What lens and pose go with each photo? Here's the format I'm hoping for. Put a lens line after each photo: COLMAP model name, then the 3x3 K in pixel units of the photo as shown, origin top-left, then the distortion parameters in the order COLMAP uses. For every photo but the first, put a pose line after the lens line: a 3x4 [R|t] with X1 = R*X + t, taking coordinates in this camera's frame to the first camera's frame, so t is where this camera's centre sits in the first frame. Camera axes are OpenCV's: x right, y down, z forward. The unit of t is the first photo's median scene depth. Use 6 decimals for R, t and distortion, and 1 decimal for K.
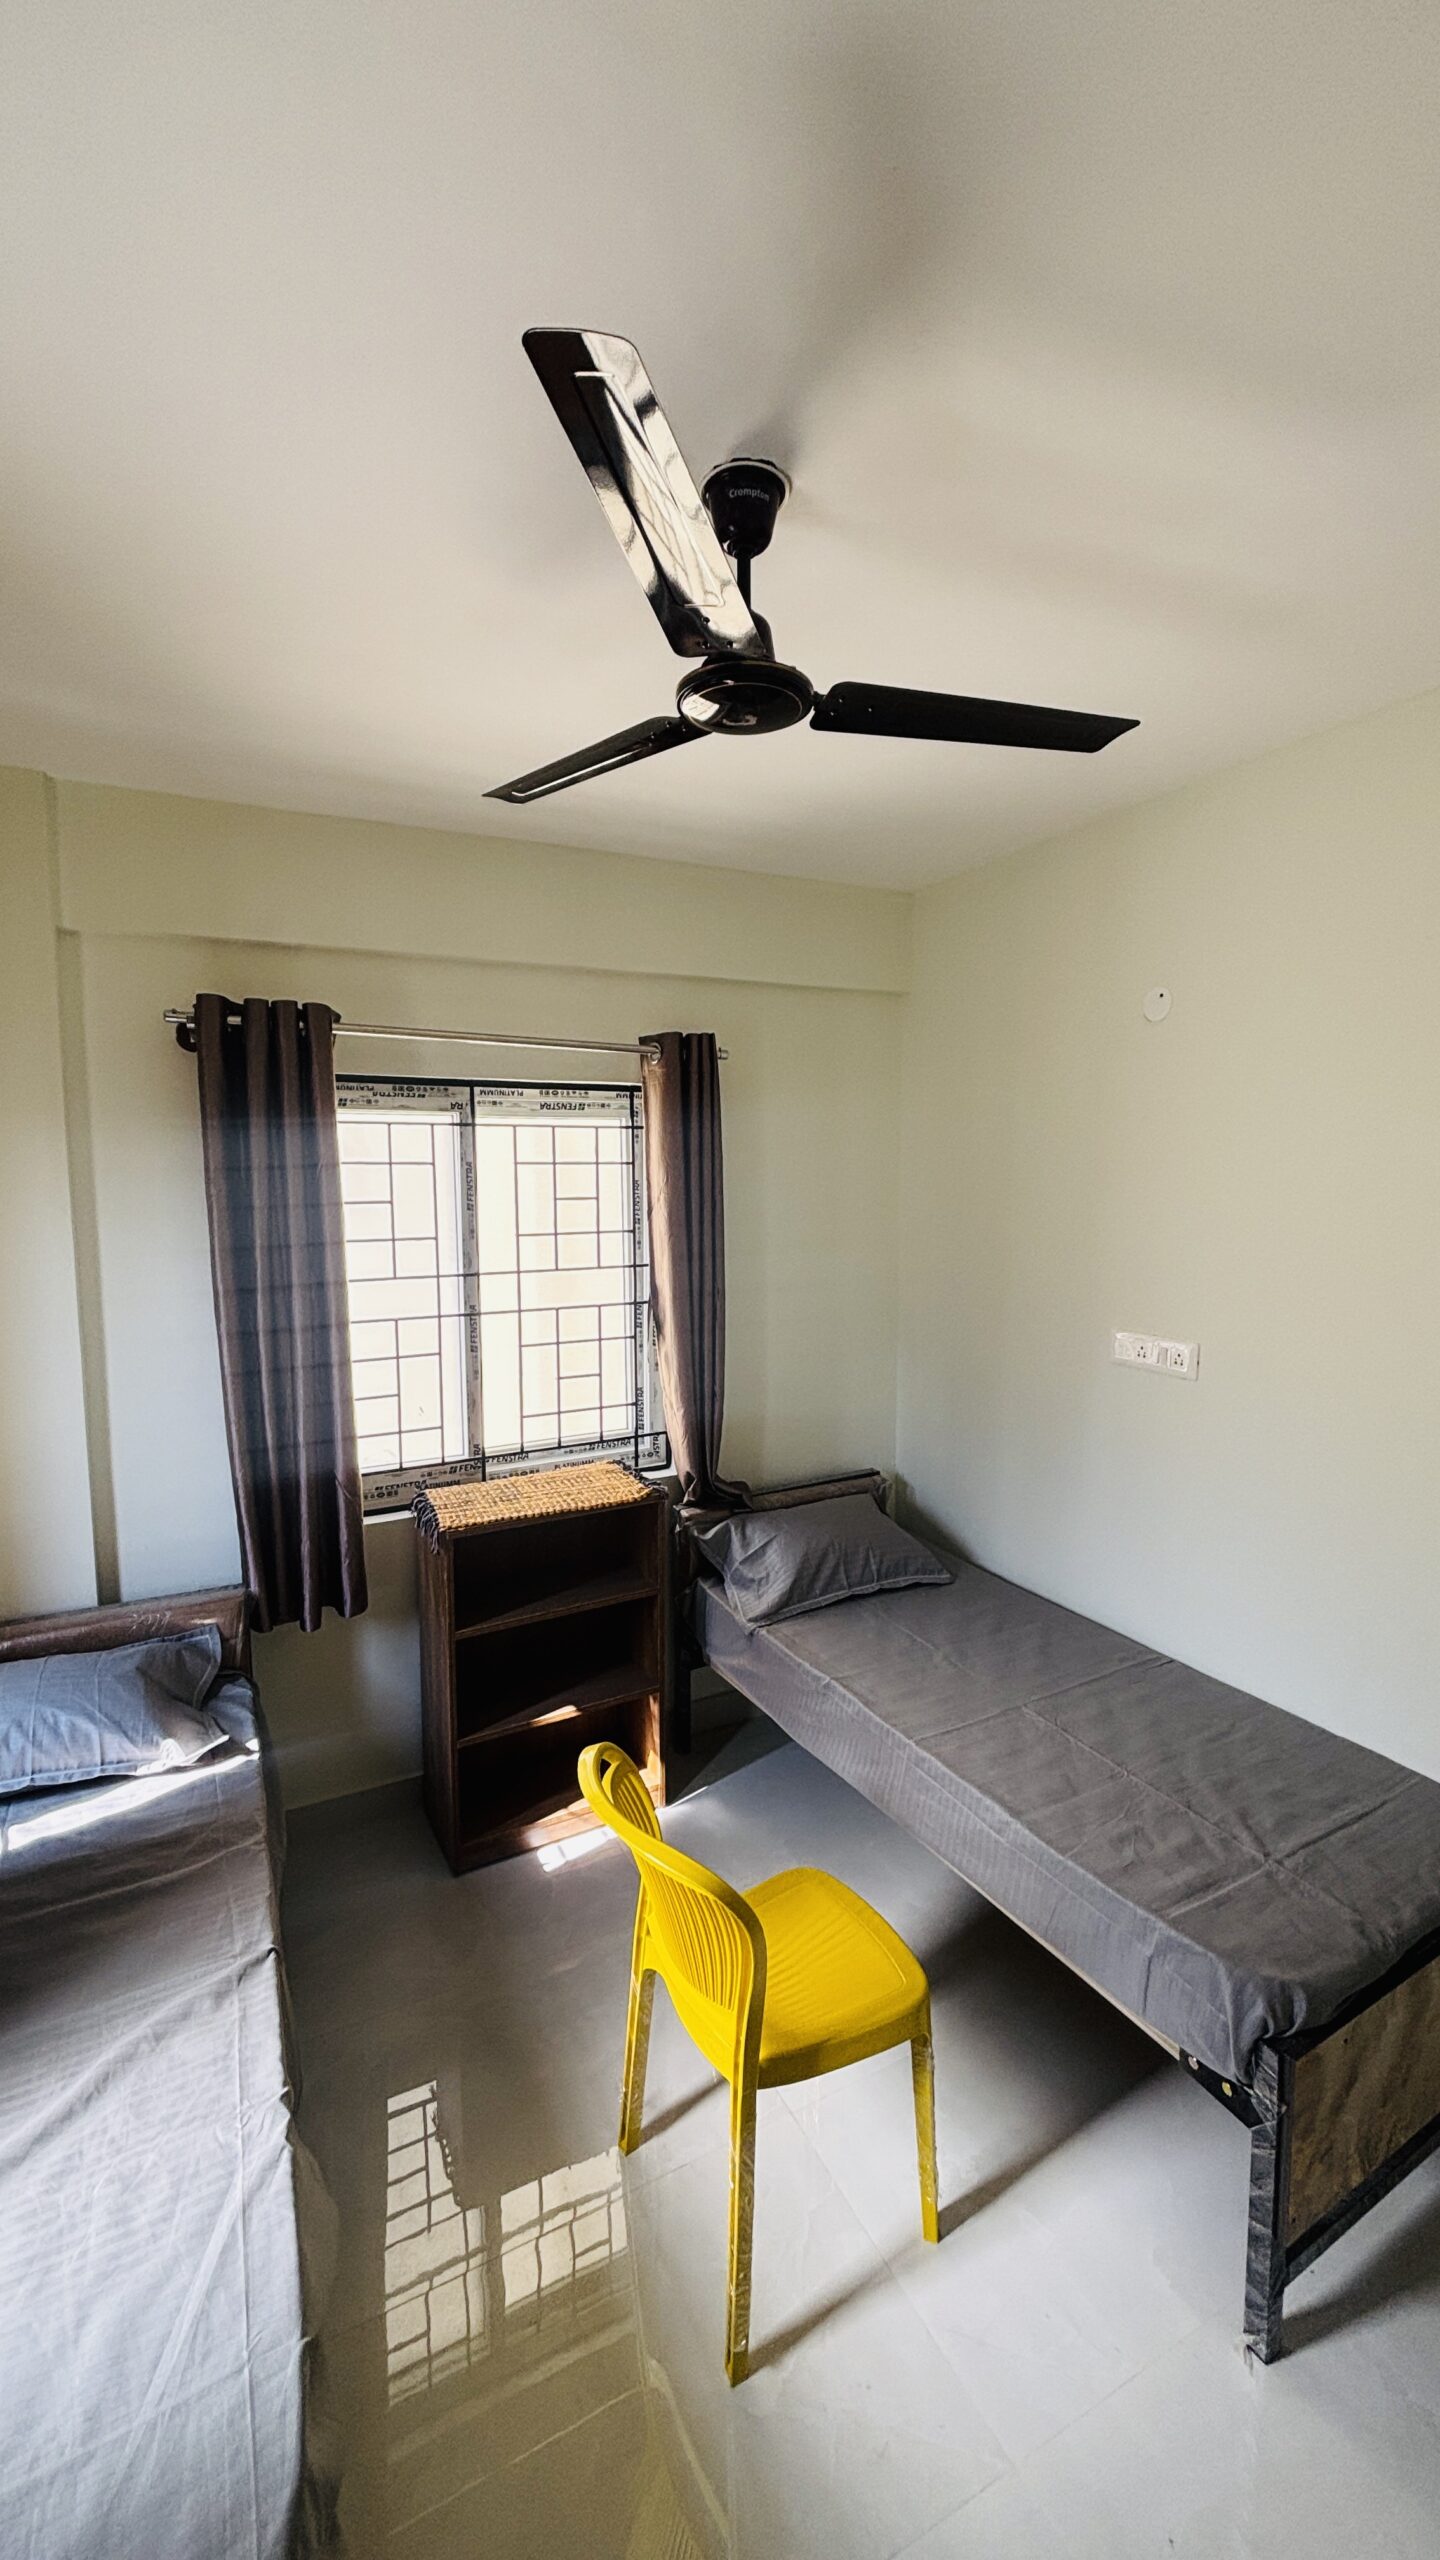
lens RADIAL K [[1014.5, 0, 714.5], [0, 1014.5, 1270.2], [0, 0, 1]] dist [-0.012441, -0.001146]
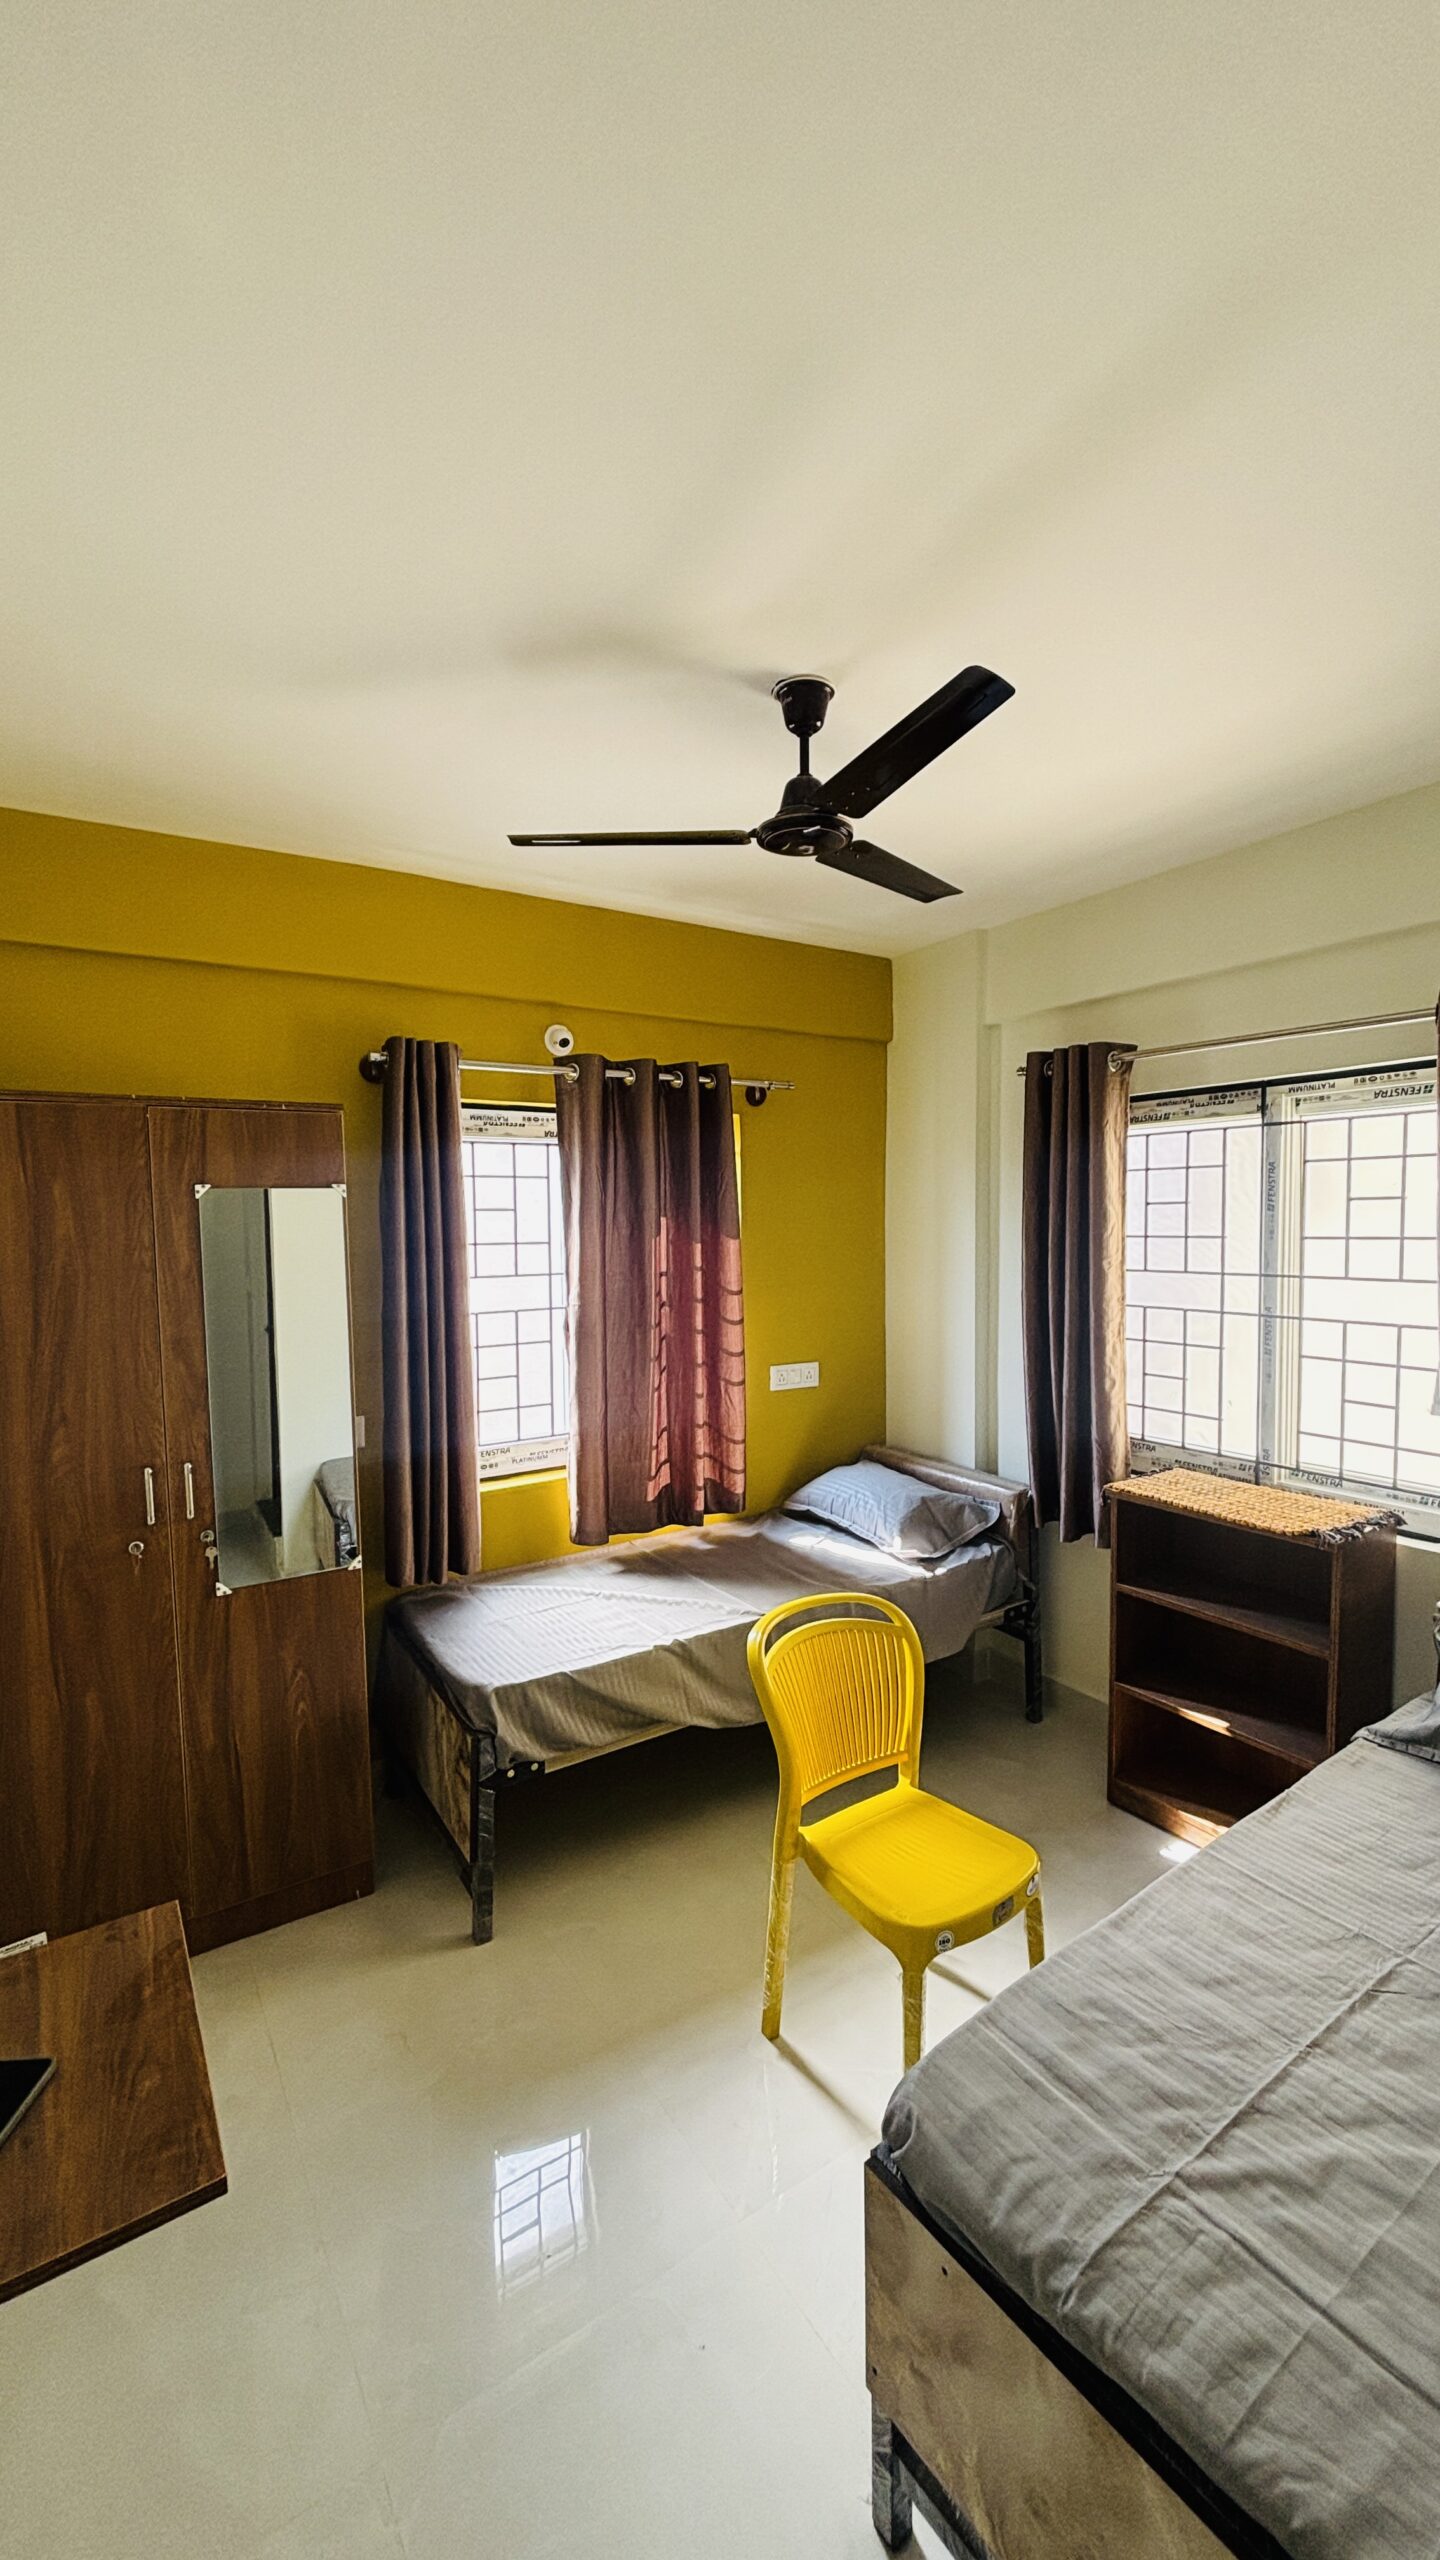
lens RADIAL K [[1014.5, 0, 702.3], [0, 1014.5, 1278.3], [0, 0, 1]] dist [-0.012441, -0.001146]
pose [[0.084769, 0.066048, -0.994209, 0.756552], [-0.074326, 0.995440, 0.059792, -0.012564], [0.993625, 0.068827, 0.089291, 0.394071]]
